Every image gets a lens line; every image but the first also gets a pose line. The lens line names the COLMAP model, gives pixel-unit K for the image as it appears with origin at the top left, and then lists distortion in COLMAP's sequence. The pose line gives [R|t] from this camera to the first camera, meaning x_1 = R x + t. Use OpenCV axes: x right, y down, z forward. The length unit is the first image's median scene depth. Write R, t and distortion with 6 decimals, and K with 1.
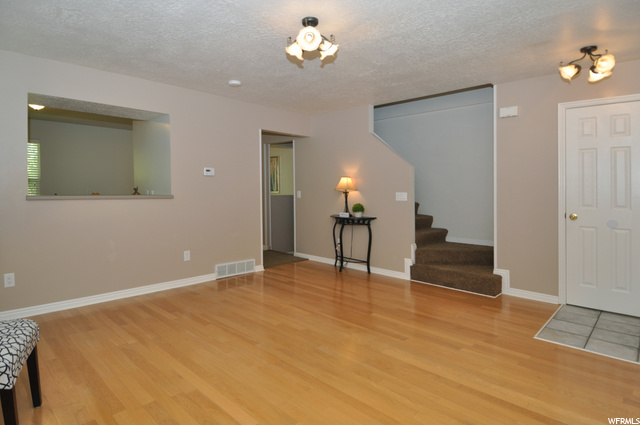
lens RADIAL K [[353.1, 0, 295.0], [0, 353.1, 185.8], [0, 0, 1]] dist [0.006680, 0.000734]
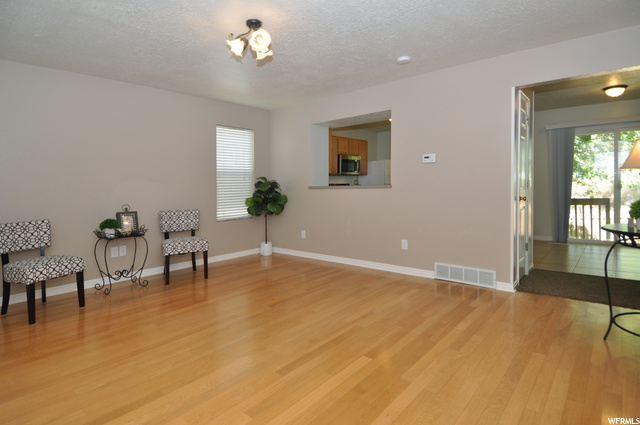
lens RADIAL K [[353.1, 0, 295.0], [0, 353.1, 185.8], [0, 0, 1]] dist [0.006680, 0.000734]
pose [[0.064466, 0.009576, -0.997874, 0.640135], [0.028853, 0.999518, 0.011456, 0.010130], [0.997503, -0.029531, 0.064159, 0.590923]]
